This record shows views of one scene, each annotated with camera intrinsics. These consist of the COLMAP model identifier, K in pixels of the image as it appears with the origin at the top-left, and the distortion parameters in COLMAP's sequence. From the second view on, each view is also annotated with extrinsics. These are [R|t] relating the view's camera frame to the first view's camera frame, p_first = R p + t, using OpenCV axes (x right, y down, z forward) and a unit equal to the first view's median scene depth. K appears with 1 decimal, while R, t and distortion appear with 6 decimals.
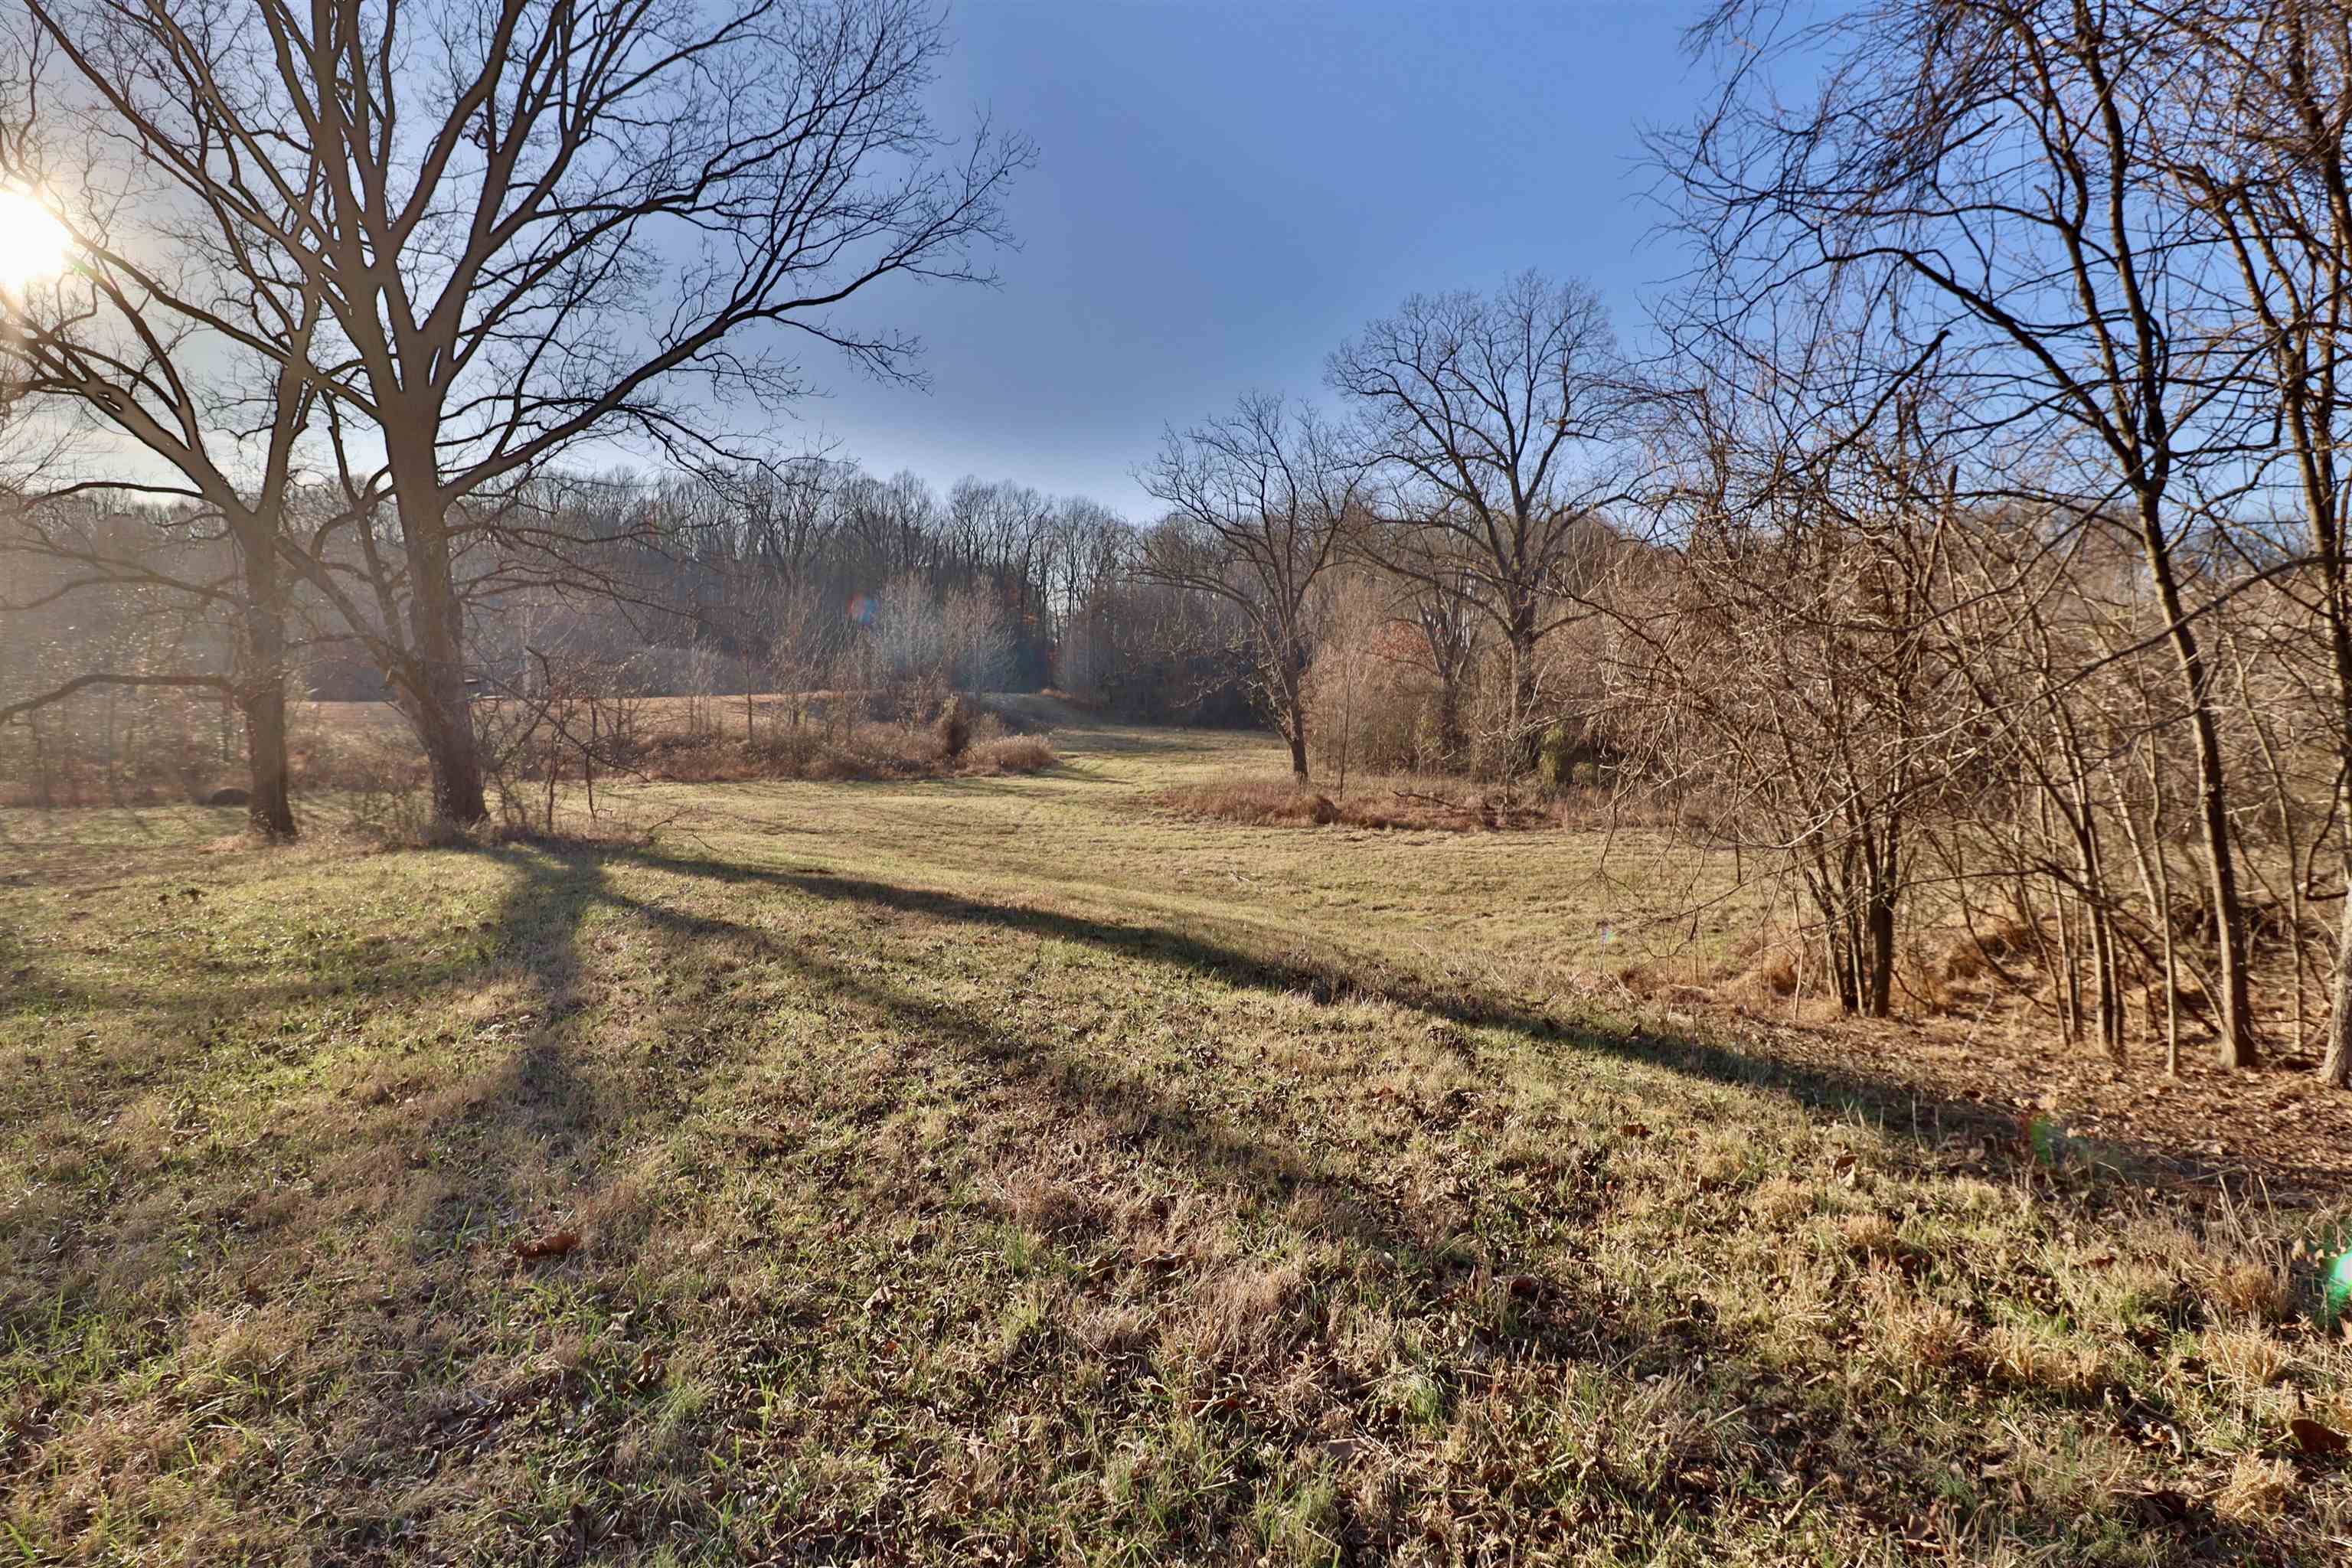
lens RADIAL K [[1200.0, 0, 1175.1], [0, 1200.0, 760.6], [0, 0, 1]] dist [-0.027700, -0.000237]
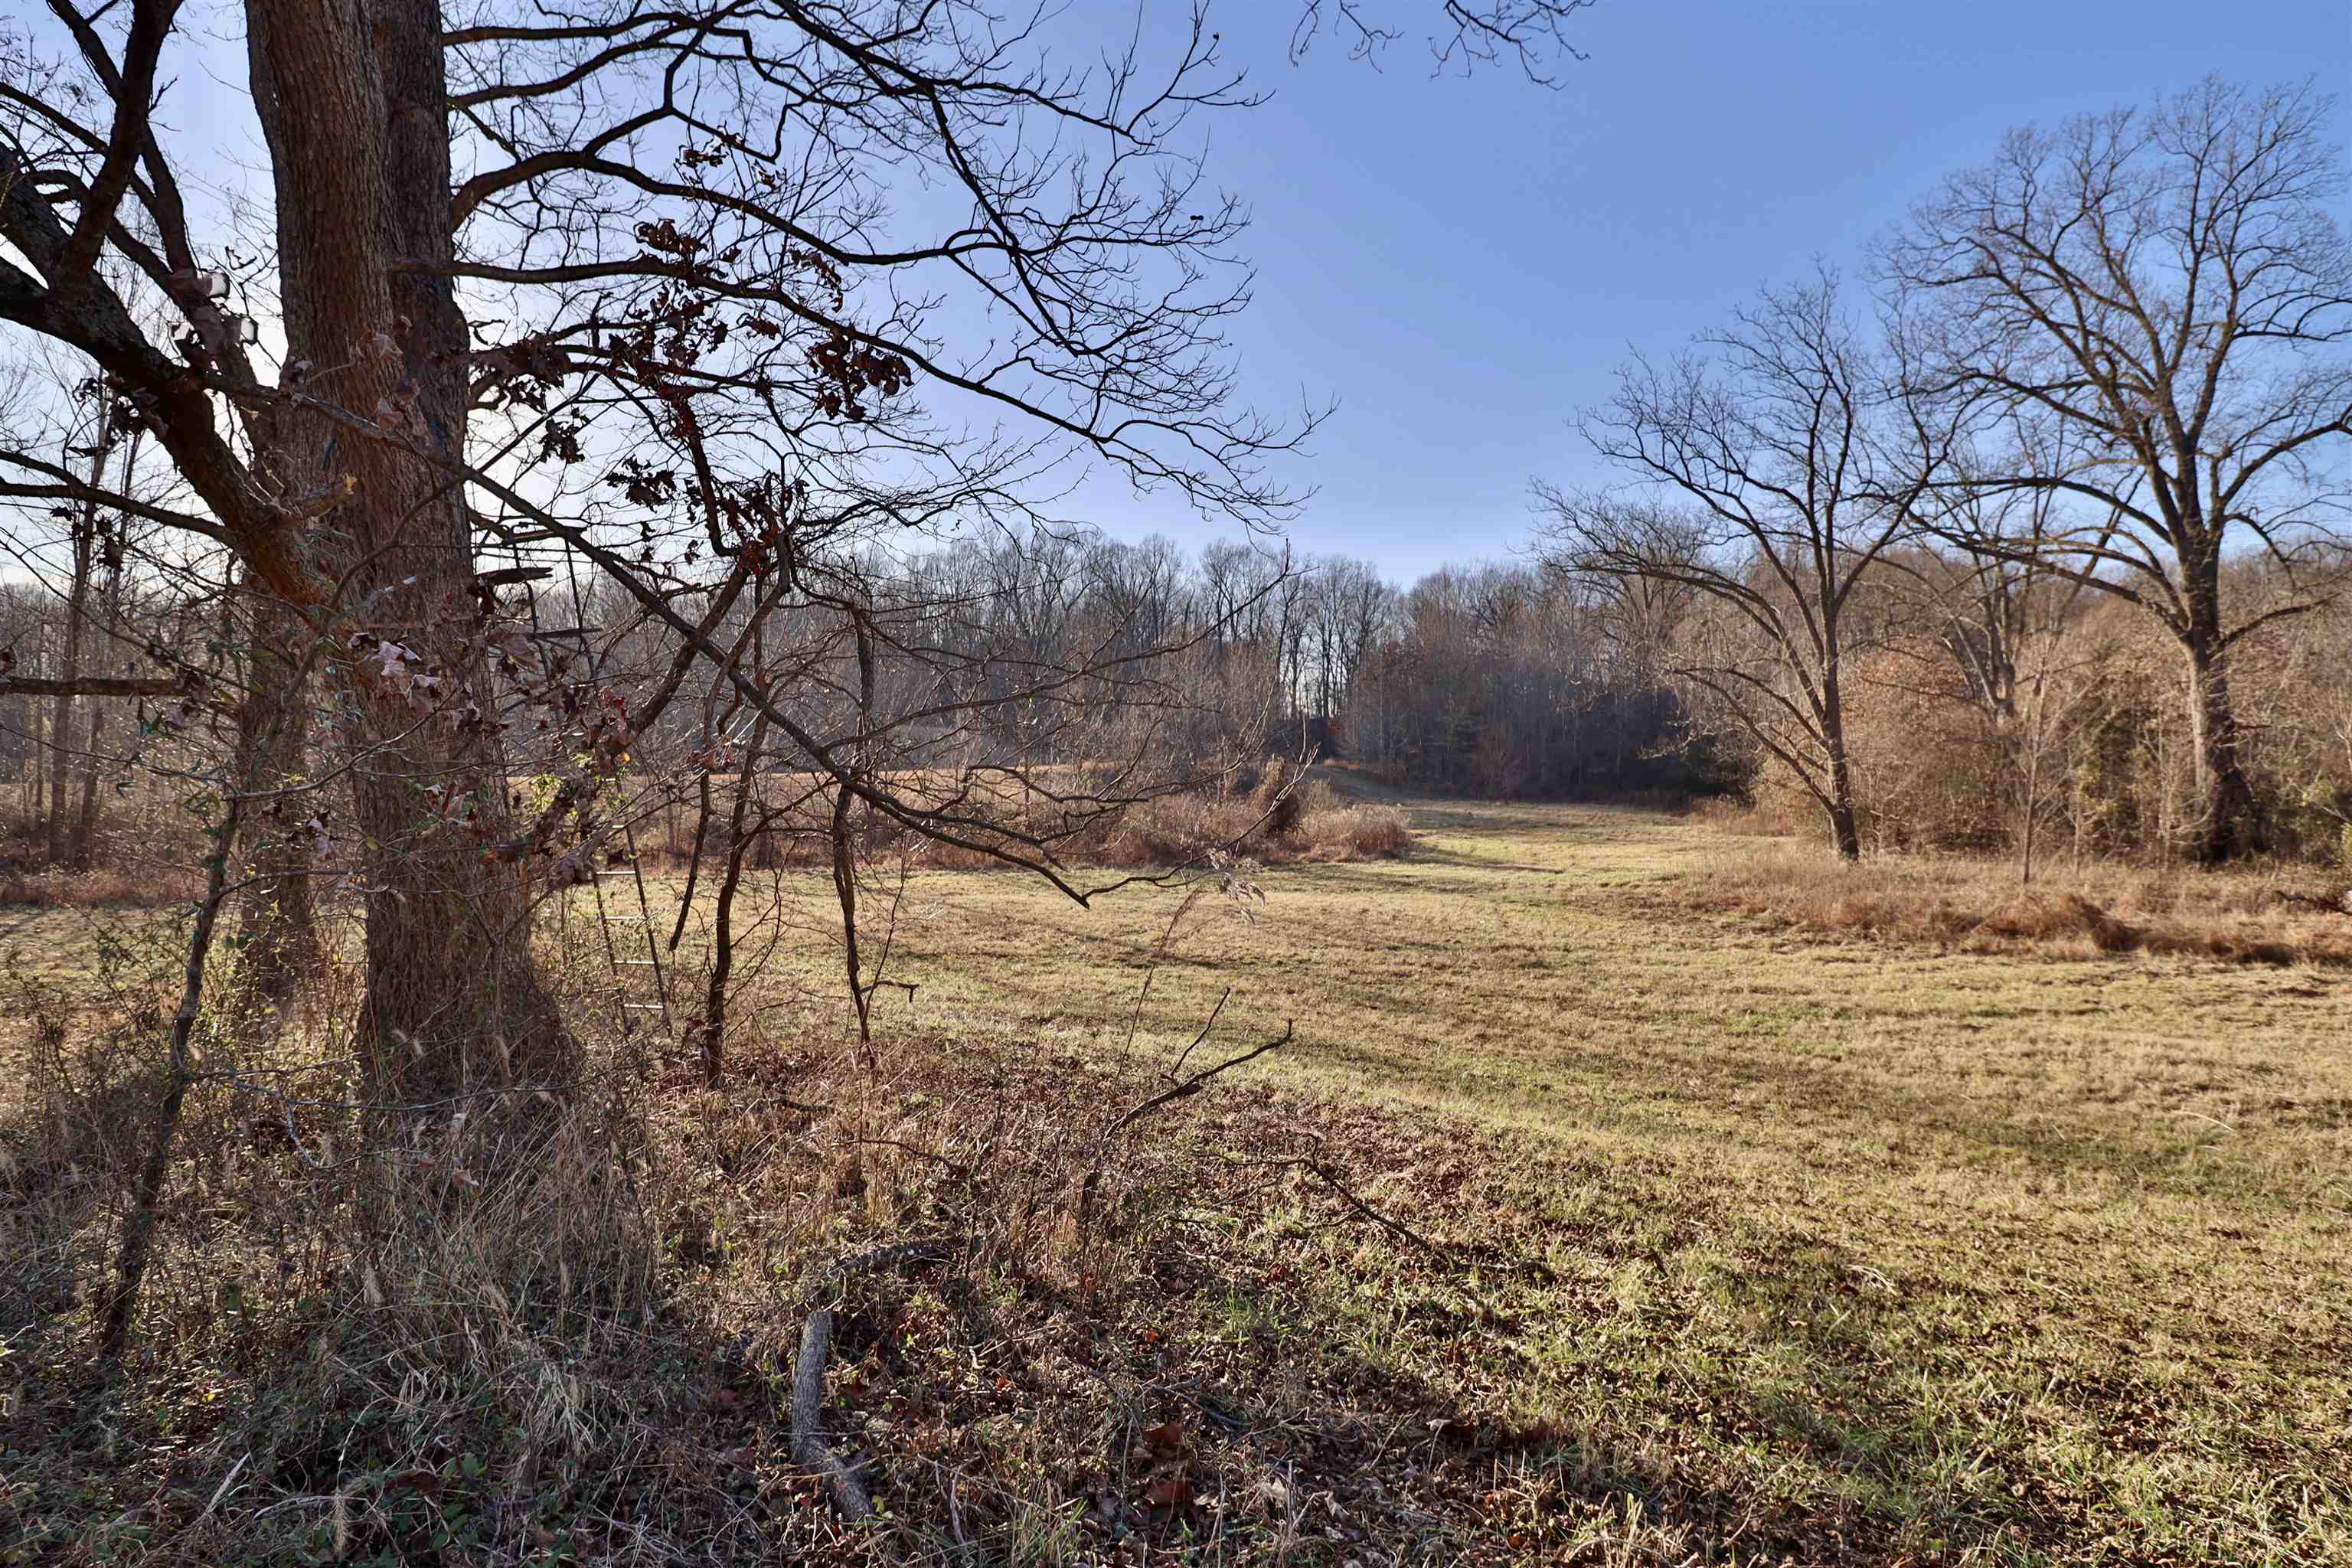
lens RADIAL K [[1200.0, 0, 1175.1], [0, 1200.0, 760.6], [0, 0, 1]] dist [-0.027700, -0.000237]
pose [[0.983112, -0.016273, -0.182281, -0.110547], [0.003942, 0.997691, -0.067806, 0.000715], [0.182963, 0.065942, 0.980906, 0.225222]]
